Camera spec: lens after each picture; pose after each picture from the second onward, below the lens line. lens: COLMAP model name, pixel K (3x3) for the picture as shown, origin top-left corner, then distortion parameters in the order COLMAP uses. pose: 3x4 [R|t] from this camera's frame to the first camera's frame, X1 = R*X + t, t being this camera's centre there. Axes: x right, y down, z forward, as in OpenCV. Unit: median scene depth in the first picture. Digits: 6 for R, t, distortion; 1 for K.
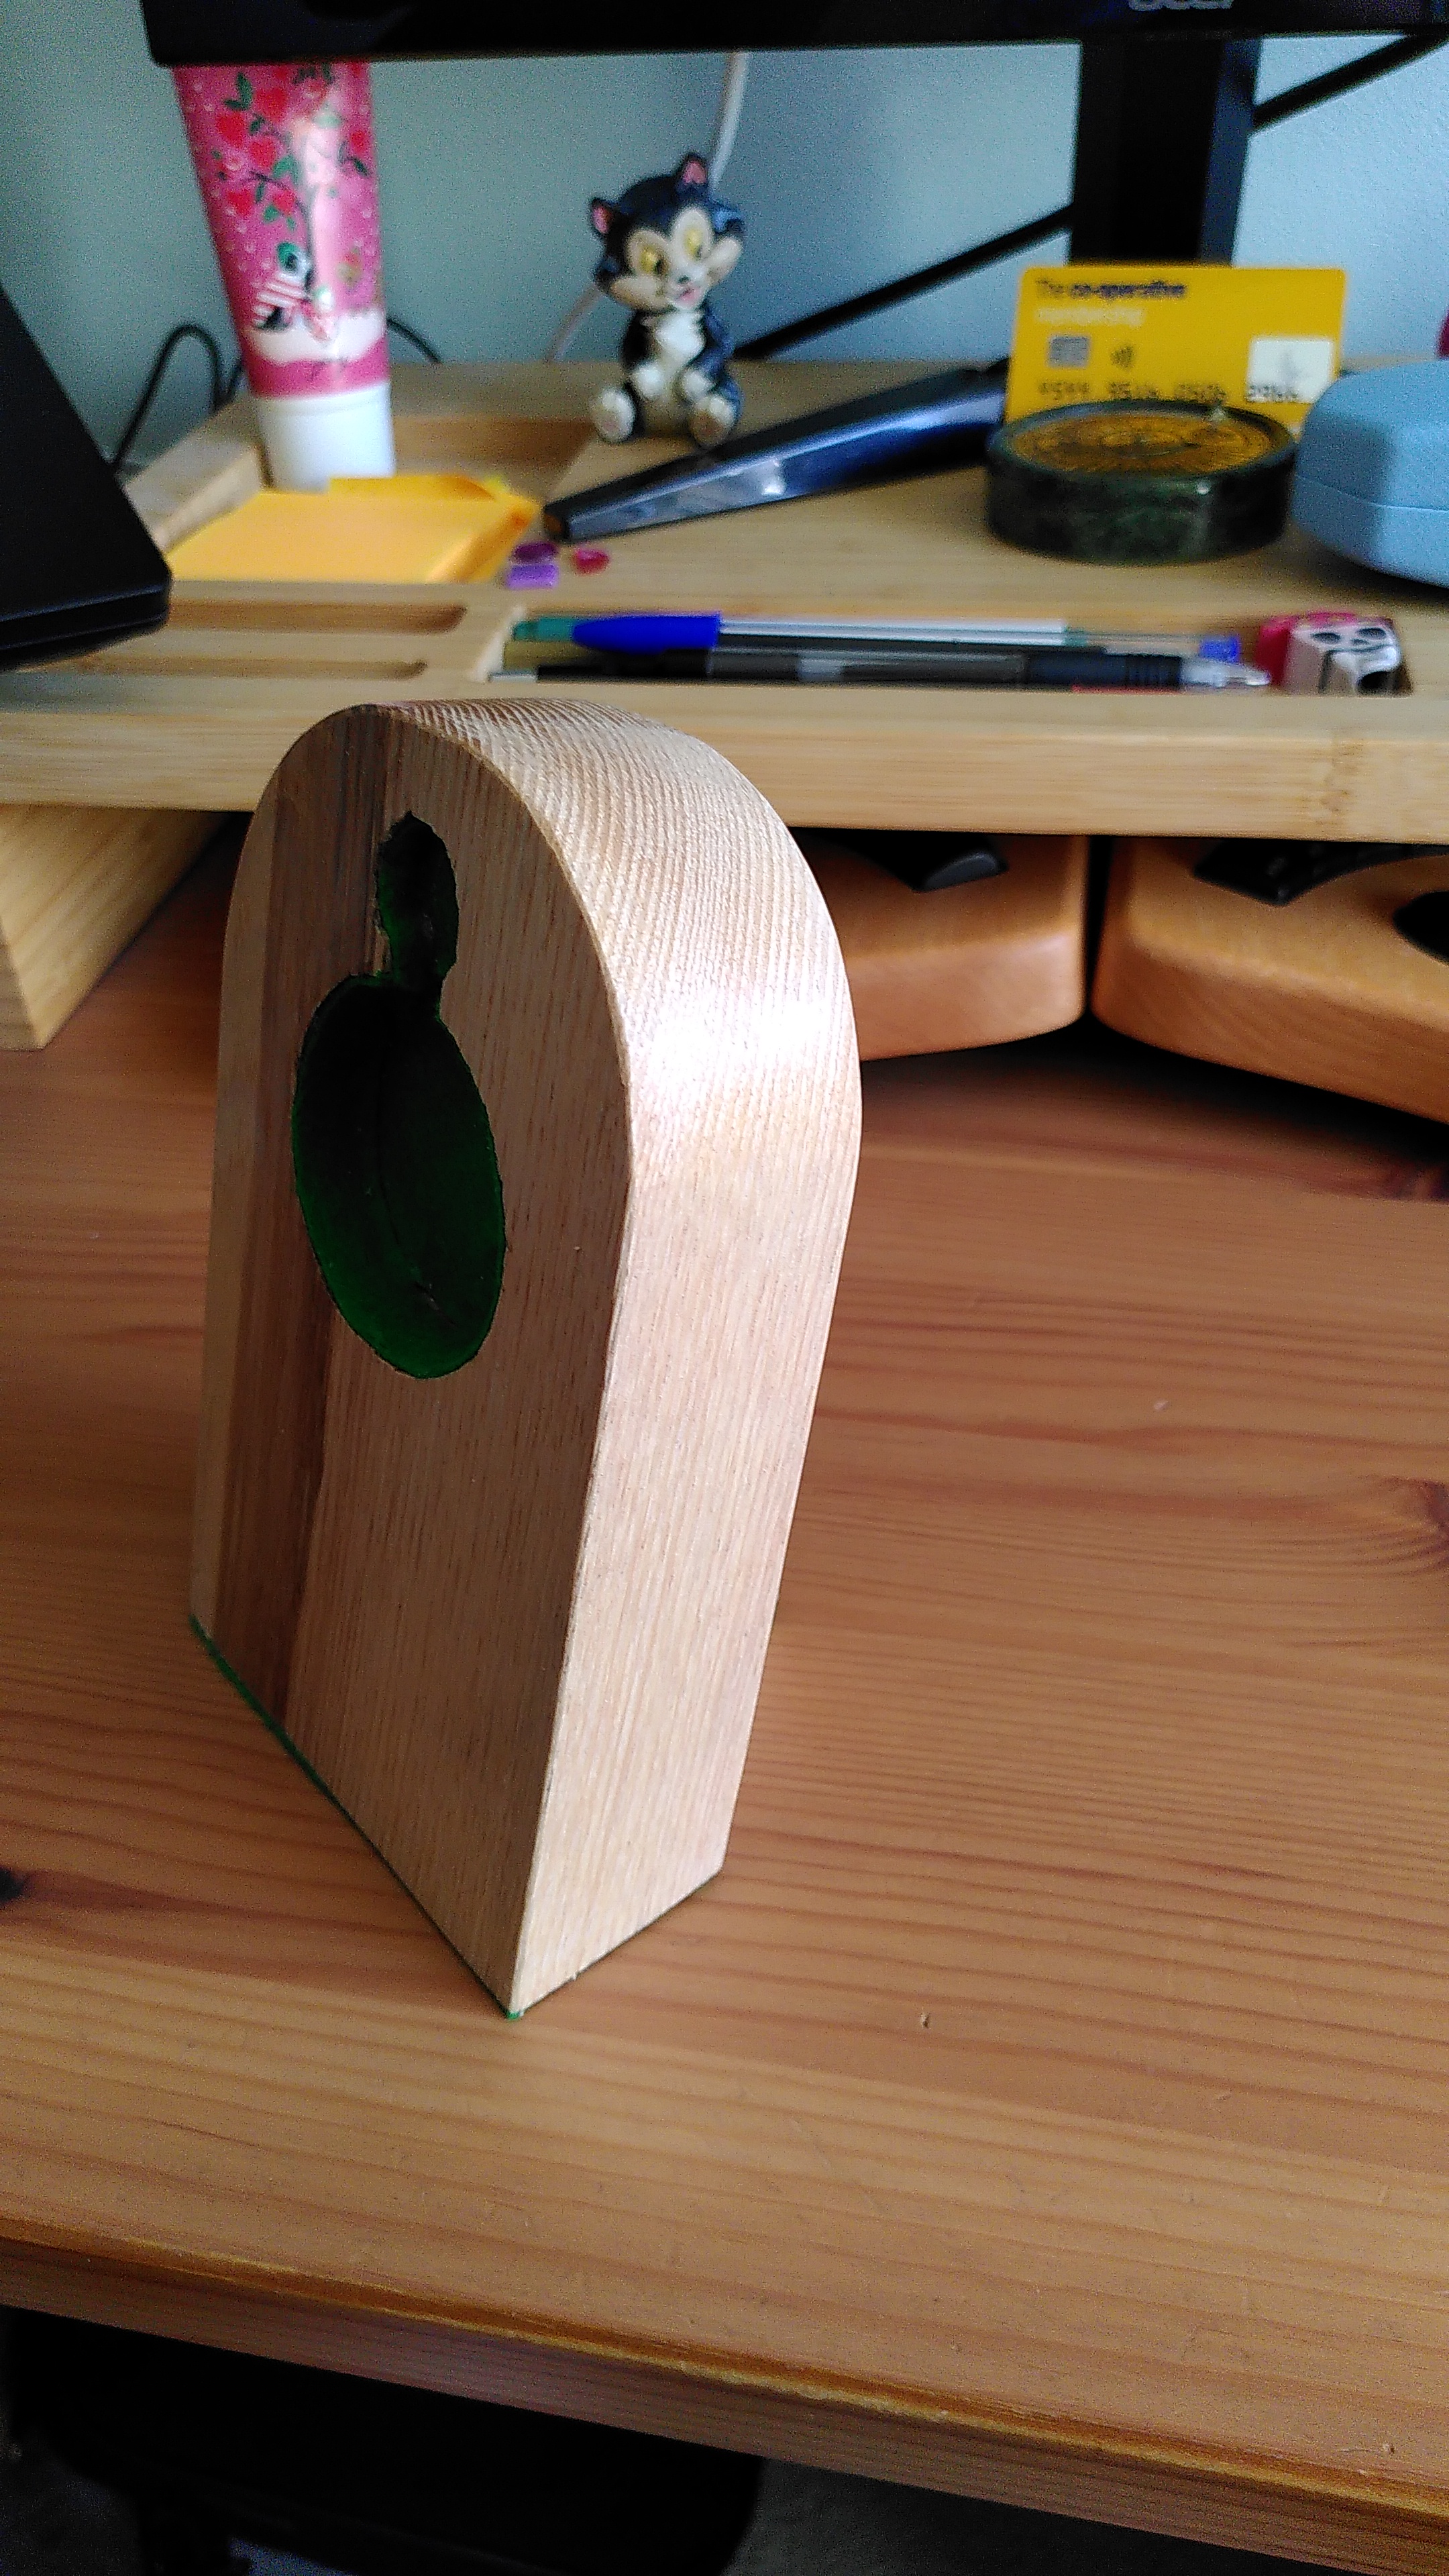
lens RADIAL K [[1995.7, 0, 718.8], [0, 1995.7, 1293.3], [0, 0, 1]] dist [0.065267, -0.088198]
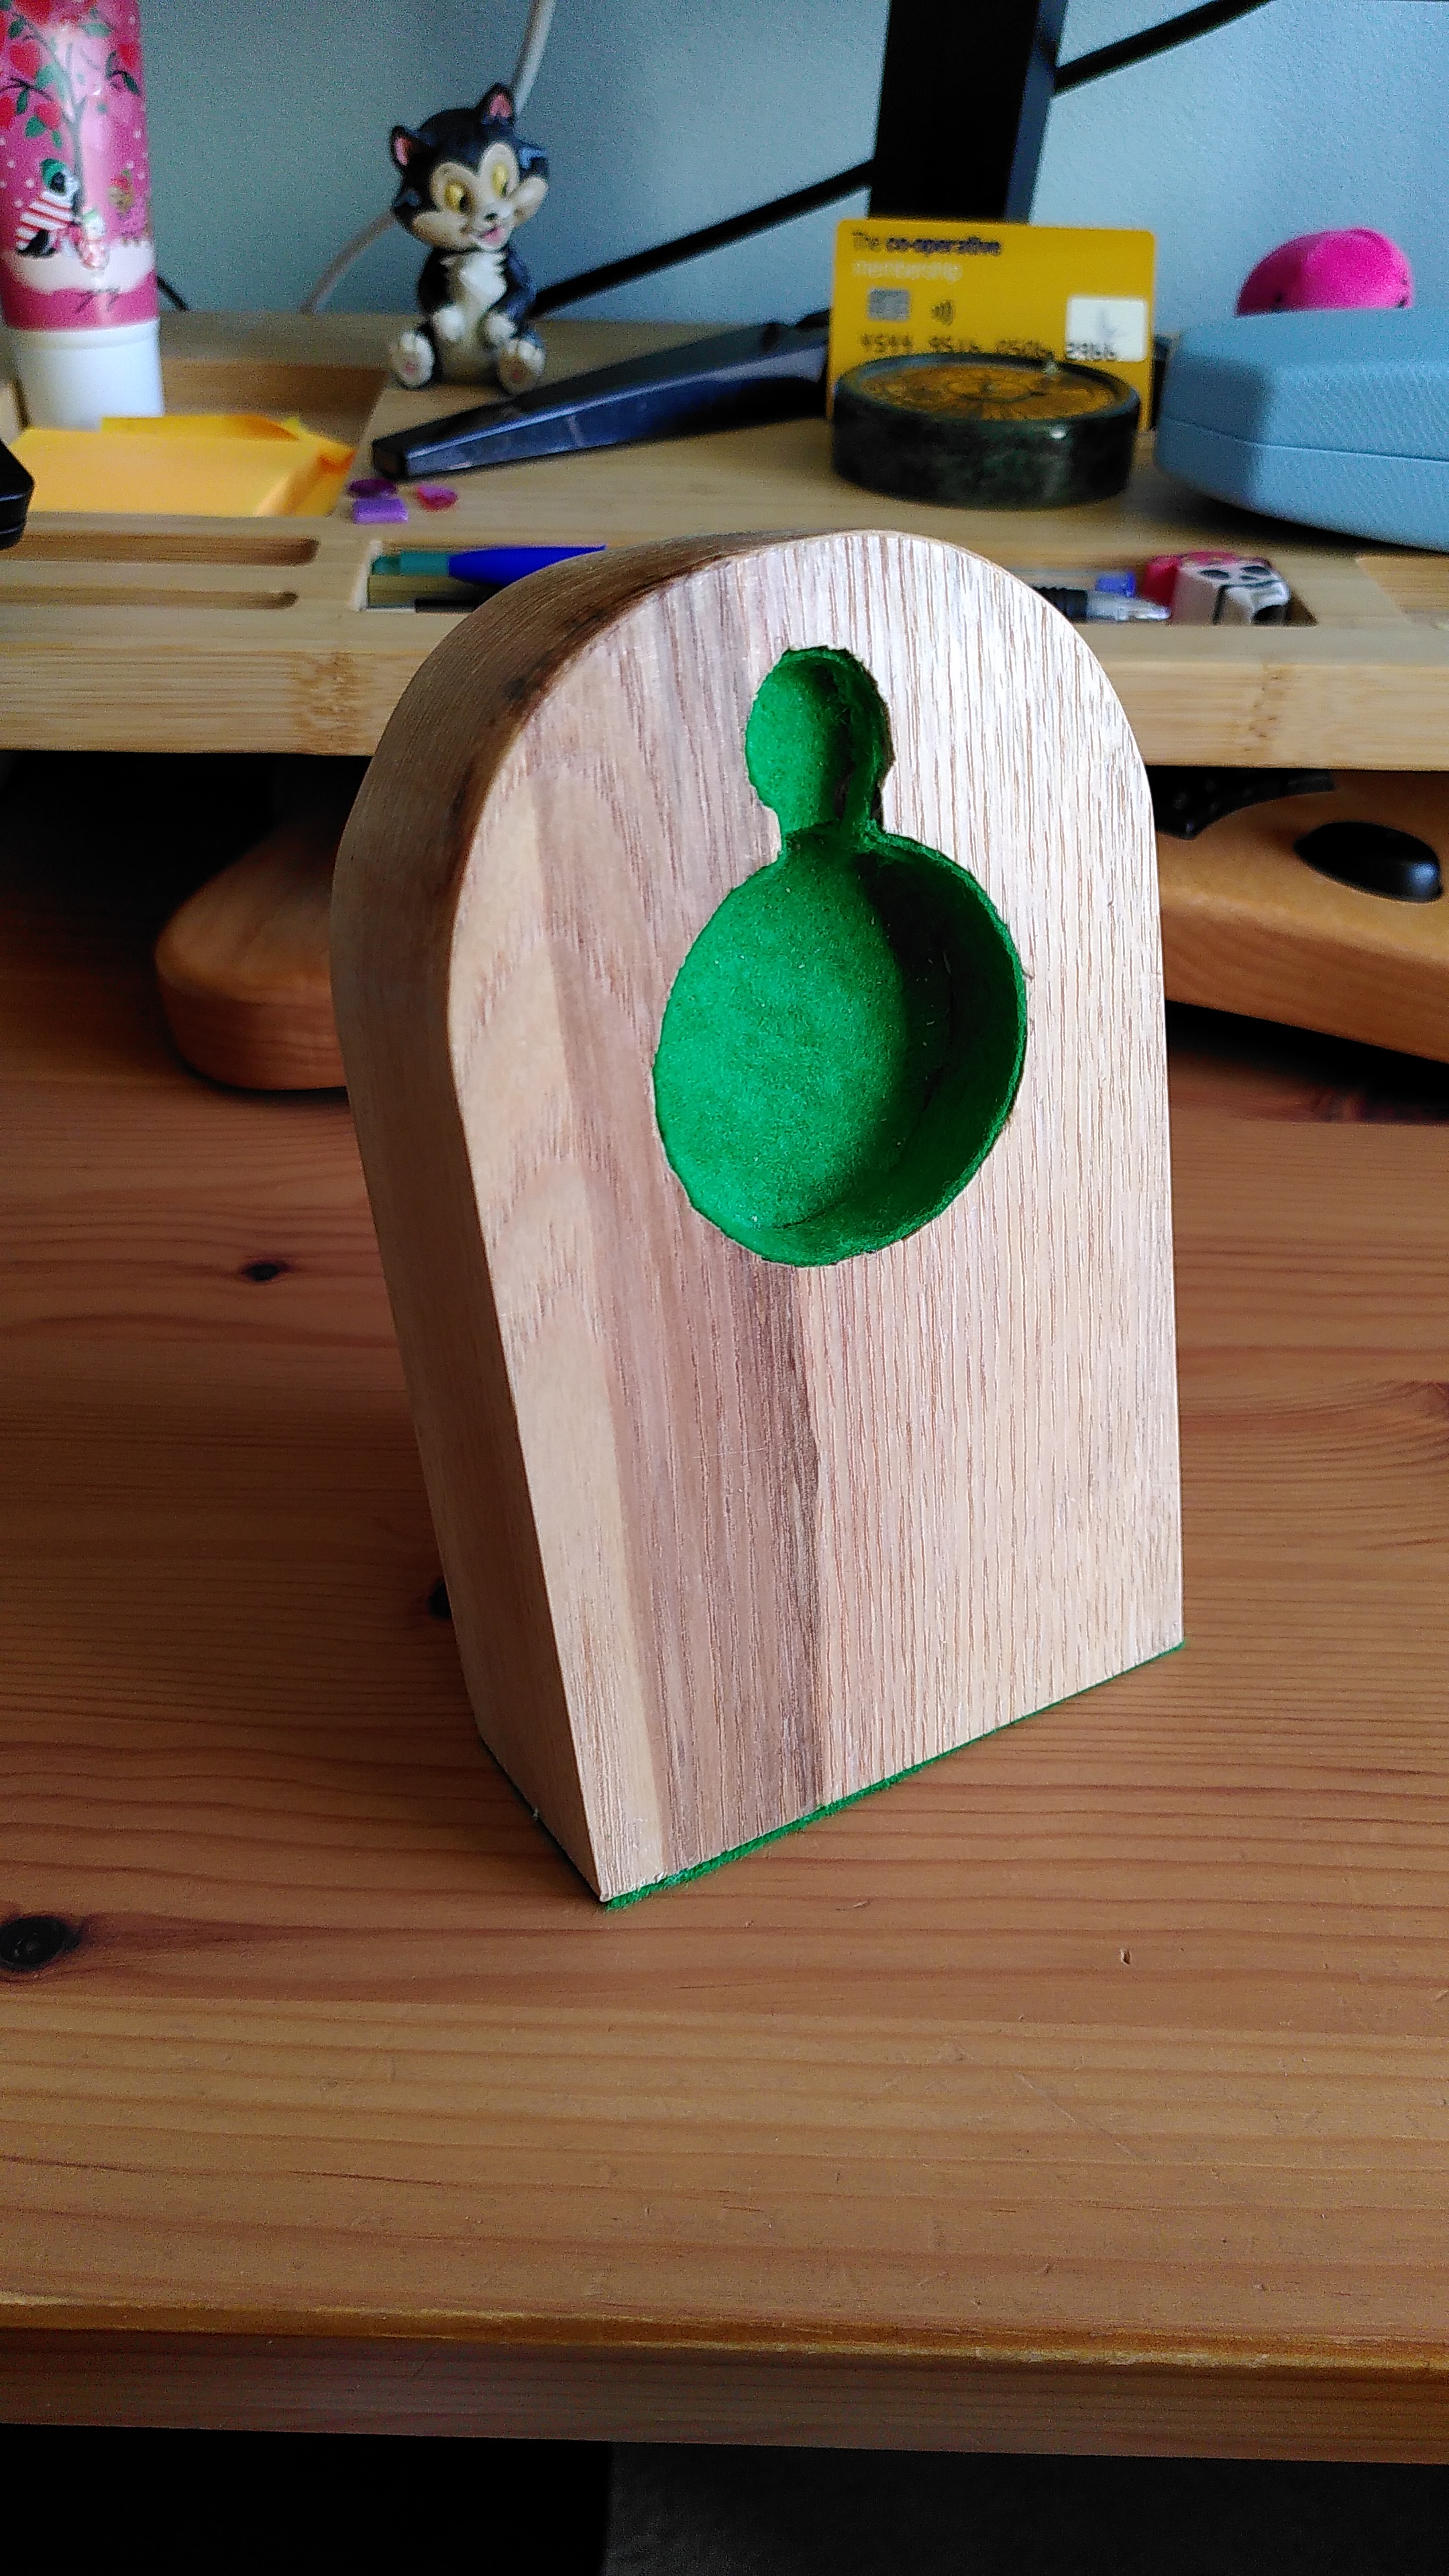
lens RADIAL K [[1995.7, 0, 718.8], [0, 1995.7, 1293.3], [0, 0, 1]] dist [0.065267, -0.088198]
pose [[0.980370, -0.055970, 0.189054, -0.167237], [0.058916, 0.998213, -0.009992, 0.032684], [-0.188156, 0.020934, 0.981916, 0.067788]]
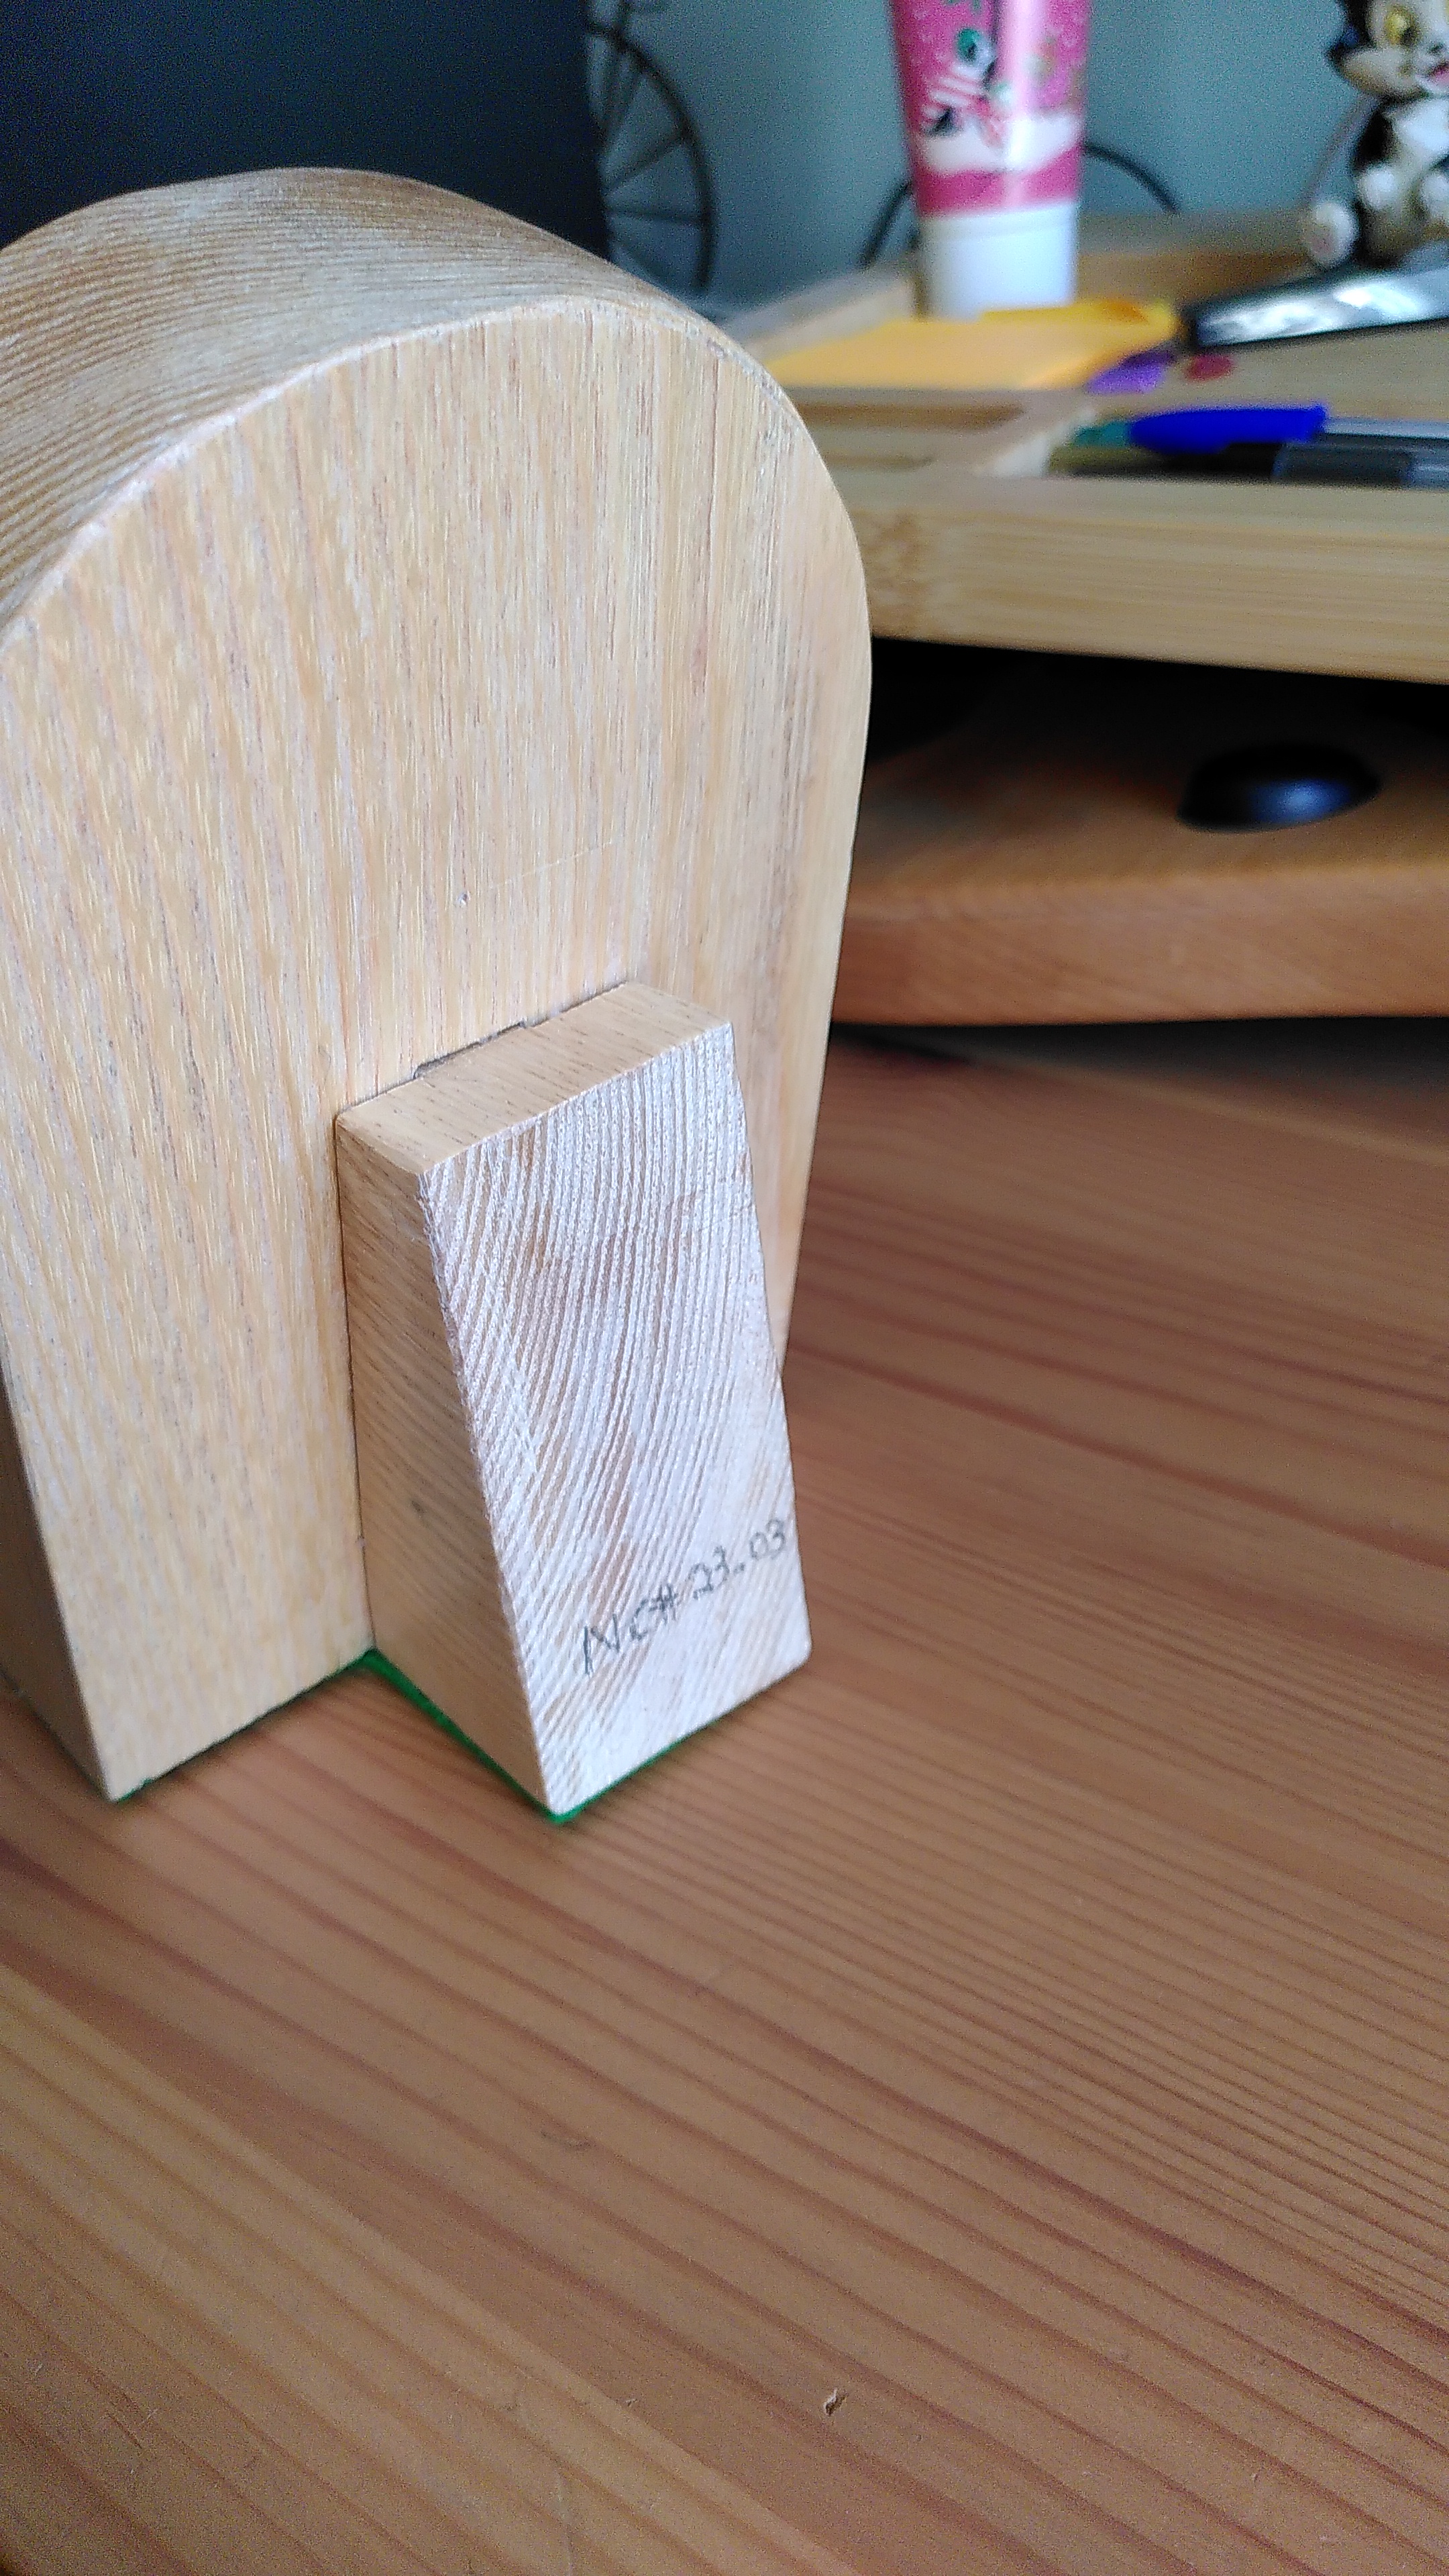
lens RADIAL K [[2051.2, 0, 724.5], [0, 2051.2, 1288.0], [0, 0, 1]] dist [0.026749, -0.039175]
pose [[0.908634, 0.187200, -0.373284, 0.164564], [-0.198508, 0.980064, 0.008296, 0.022238], [0.367395, 0.066562, 0.927680, 0.262843]]
